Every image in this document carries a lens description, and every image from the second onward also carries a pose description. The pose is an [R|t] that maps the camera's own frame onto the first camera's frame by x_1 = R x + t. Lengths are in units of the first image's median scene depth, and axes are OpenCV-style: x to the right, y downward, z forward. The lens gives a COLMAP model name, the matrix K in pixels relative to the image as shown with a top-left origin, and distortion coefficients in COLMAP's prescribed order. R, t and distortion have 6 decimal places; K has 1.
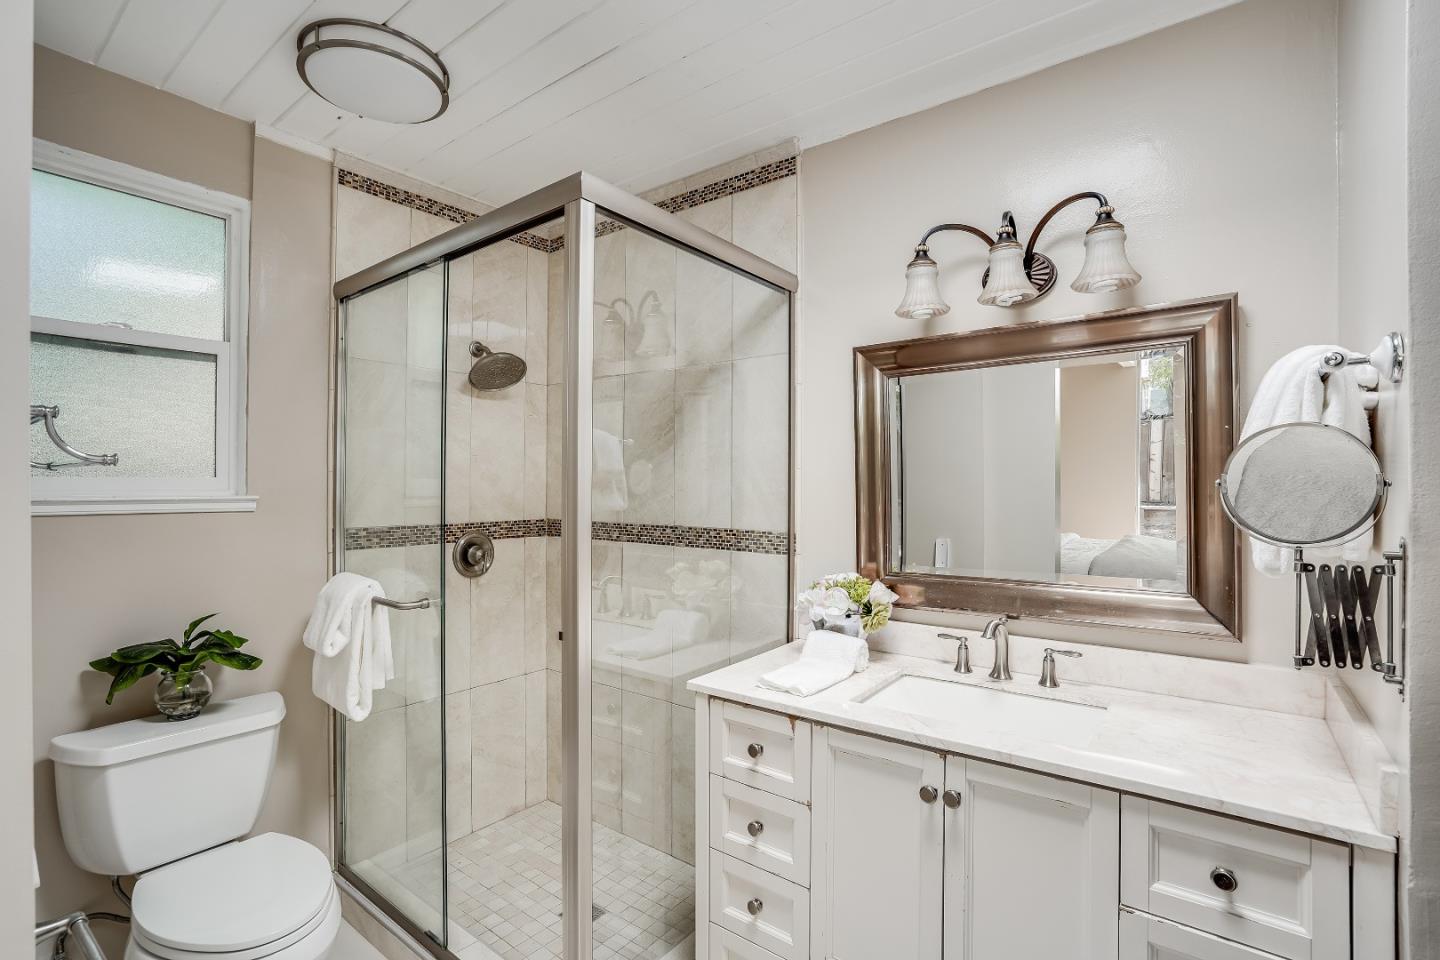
lens RADIAL K [[679.0, 0, 720.8], [0, 679.0, 474.9], [0, 0, 1]] dist [-0.057552, 0.024646]
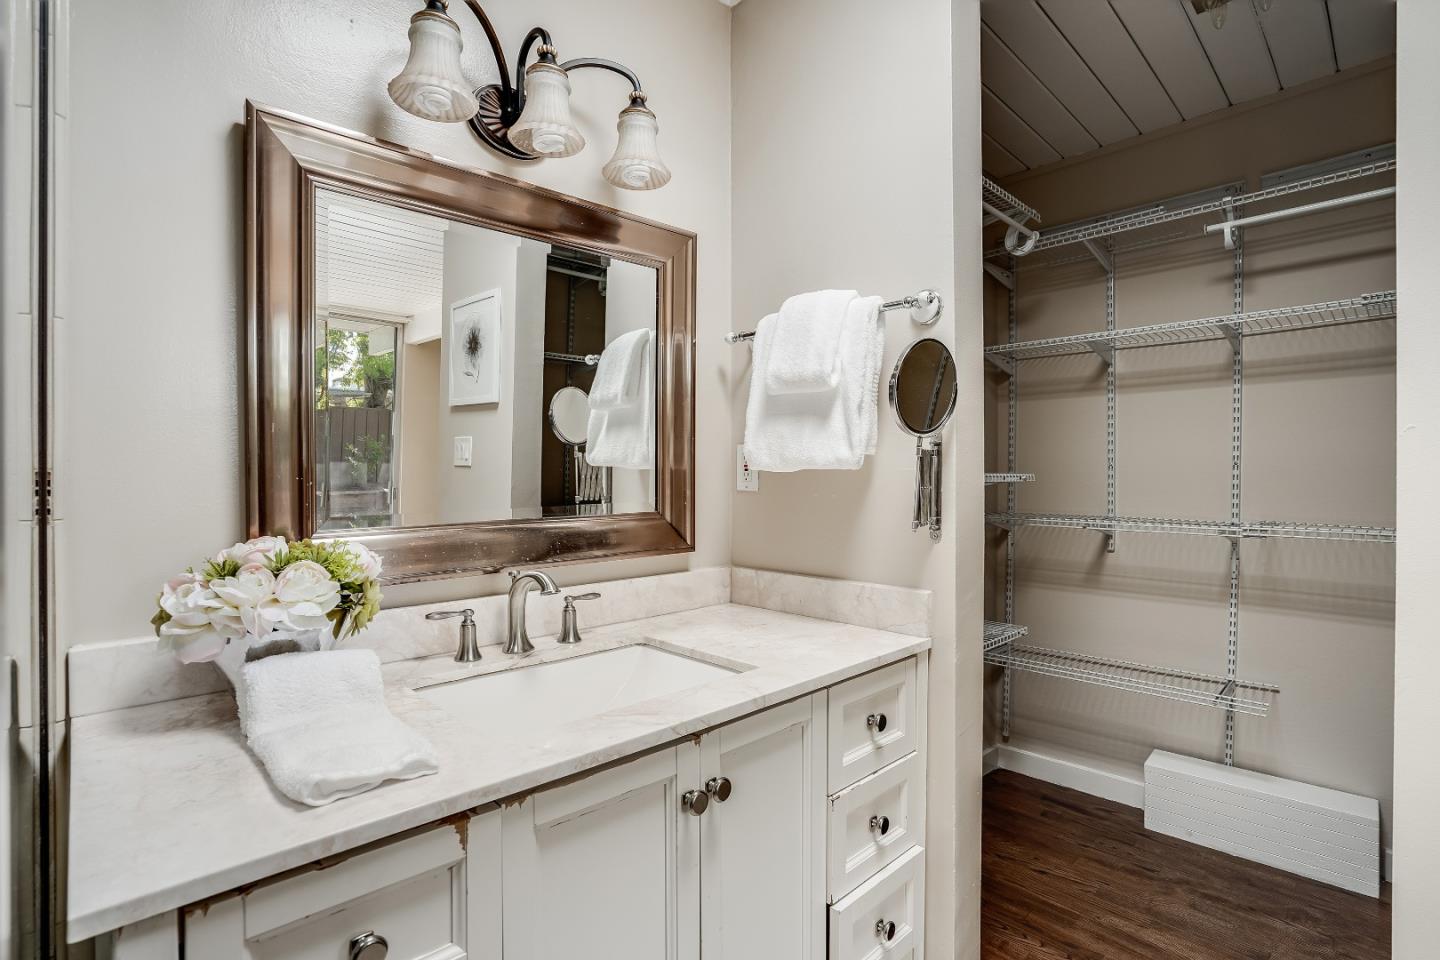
lens RADIAL K [[679.0, 0, 720.8], [0, 679.0, 474.9], [0, 0, 1]] dist [-0.057552, 0.024646]
pose [[0.151454, 0.002708, 0.988461, -0.308170], [-0.011423, 0.999934, -0.000990, 0.113380], [-0.988398, -0.011141, 0.151475, 0.716560]]
